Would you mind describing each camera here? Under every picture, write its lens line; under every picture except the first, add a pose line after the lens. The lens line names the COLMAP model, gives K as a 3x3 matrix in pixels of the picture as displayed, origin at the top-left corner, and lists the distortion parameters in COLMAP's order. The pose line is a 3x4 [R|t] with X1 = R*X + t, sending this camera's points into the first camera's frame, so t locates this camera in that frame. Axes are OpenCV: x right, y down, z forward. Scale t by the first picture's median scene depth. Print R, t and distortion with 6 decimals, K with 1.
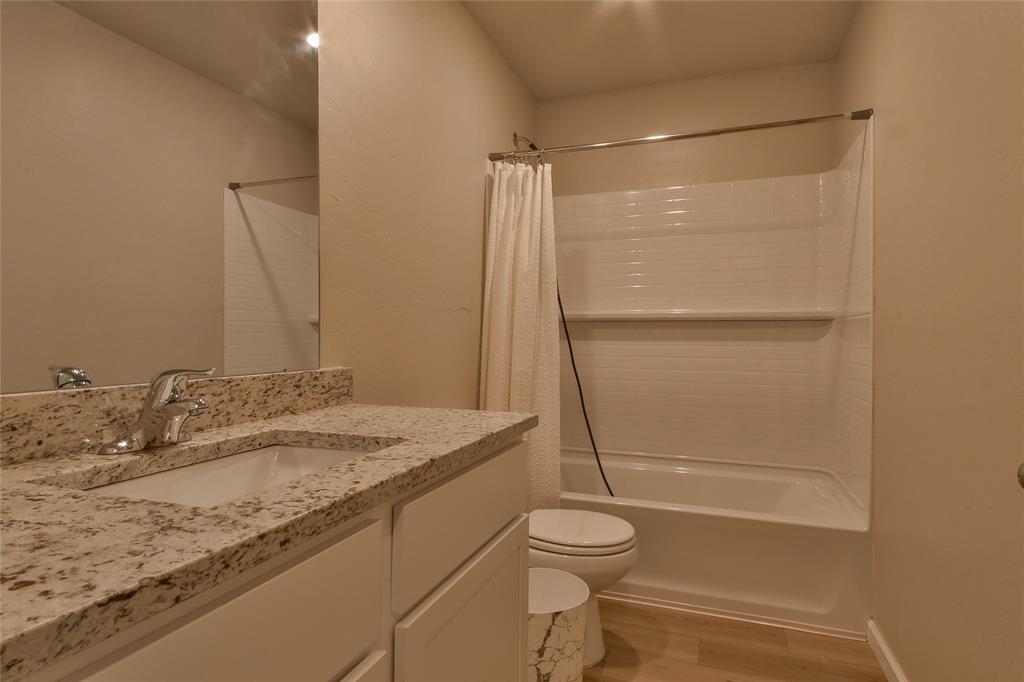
lens RADIAL K [[559.9, 0, 520.0], [0, 559.9, 335.1], [0, 0, 1]] dist [0.036629, -0.019150]
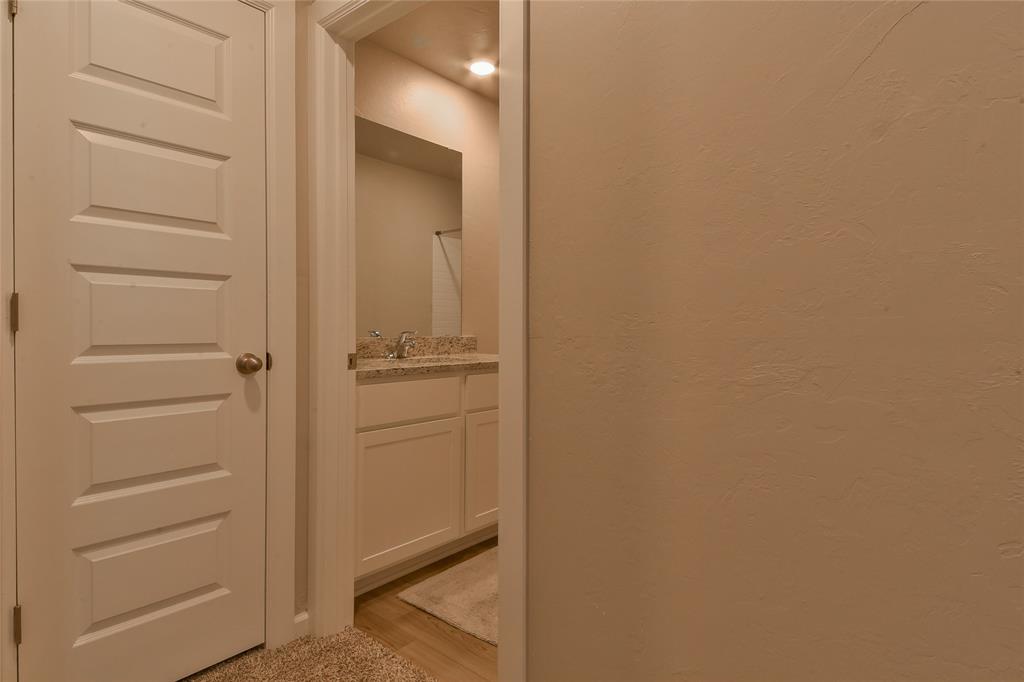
lens RADIAL K [[559.9, 0, 509.5], [0, 559.9, 340.4], [0, 0, 1]] dist [0.036629, -0.019150]
pose [[0.931948, 0.018503, -0.362119, 0.879498], [-0.008333, 0.999526, 0.029625, 0.012731], [0.362496, -0.024592, 0.931661, -1.409944]]
